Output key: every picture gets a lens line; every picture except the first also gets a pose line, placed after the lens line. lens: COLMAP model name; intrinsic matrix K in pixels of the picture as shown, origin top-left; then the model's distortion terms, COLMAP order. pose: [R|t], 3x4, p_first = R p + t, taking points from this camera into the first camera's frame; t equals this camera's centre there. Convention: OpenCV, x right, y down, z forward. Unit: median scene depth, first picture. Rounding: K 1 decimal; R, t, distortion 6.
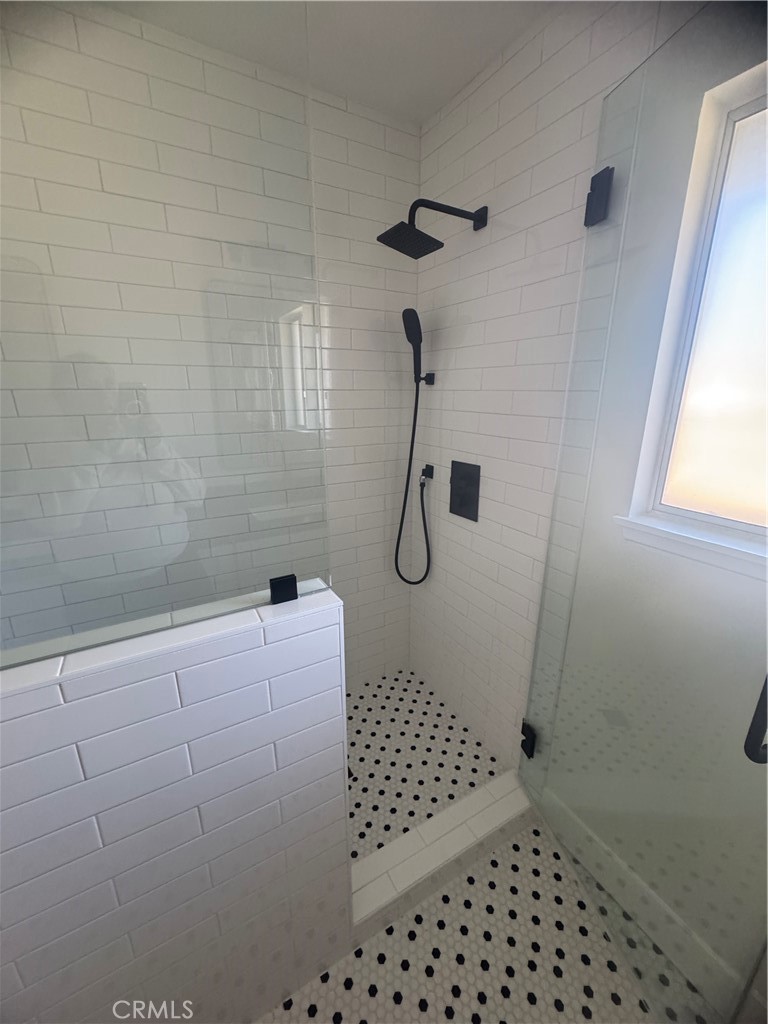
lens RADIAL K [[411.0, 0, 383.8], [0, 411.0, 513.6], [0, 0, 1]] dist [-0.003687, -0.000879]
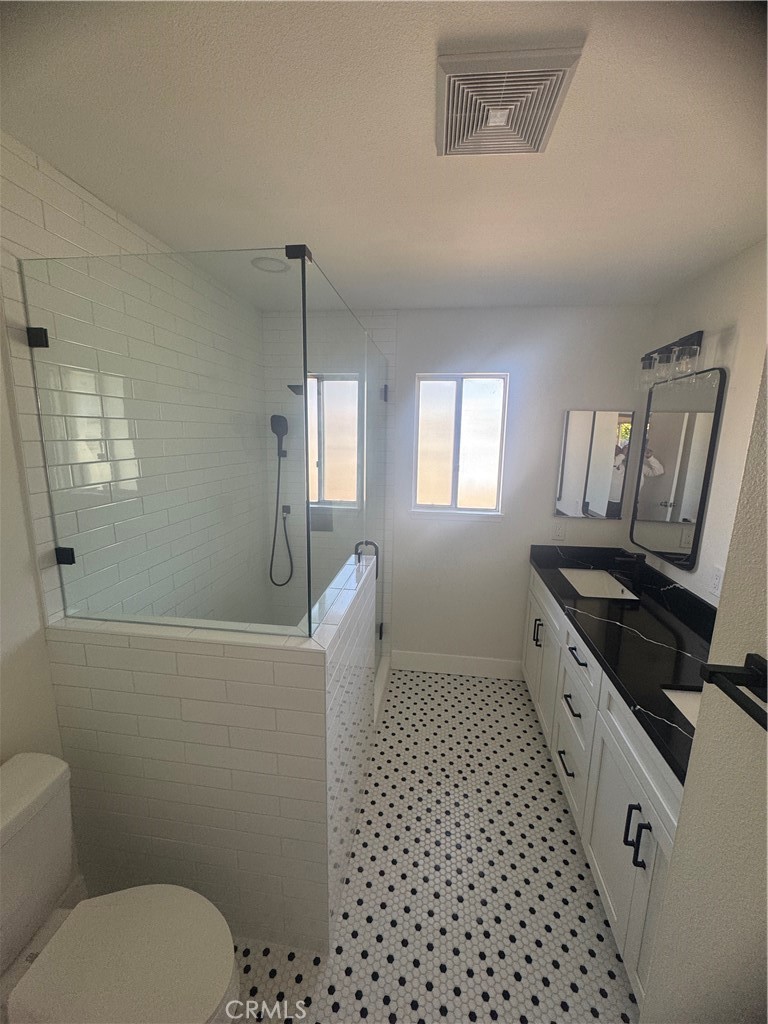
lens RADIAL K [[411.0, 0, 388.6], [0, 411.0, 511.1], [0, 0, 1]] dist [-0.003687, -0.000879]
pose [[0.597375, -0.133626, 0.790751, -1.353628], [0.204421, 0.978822, 0.010977, -0.048467], [-0.775471, 0.155089, 0.612039, -0.417846]]
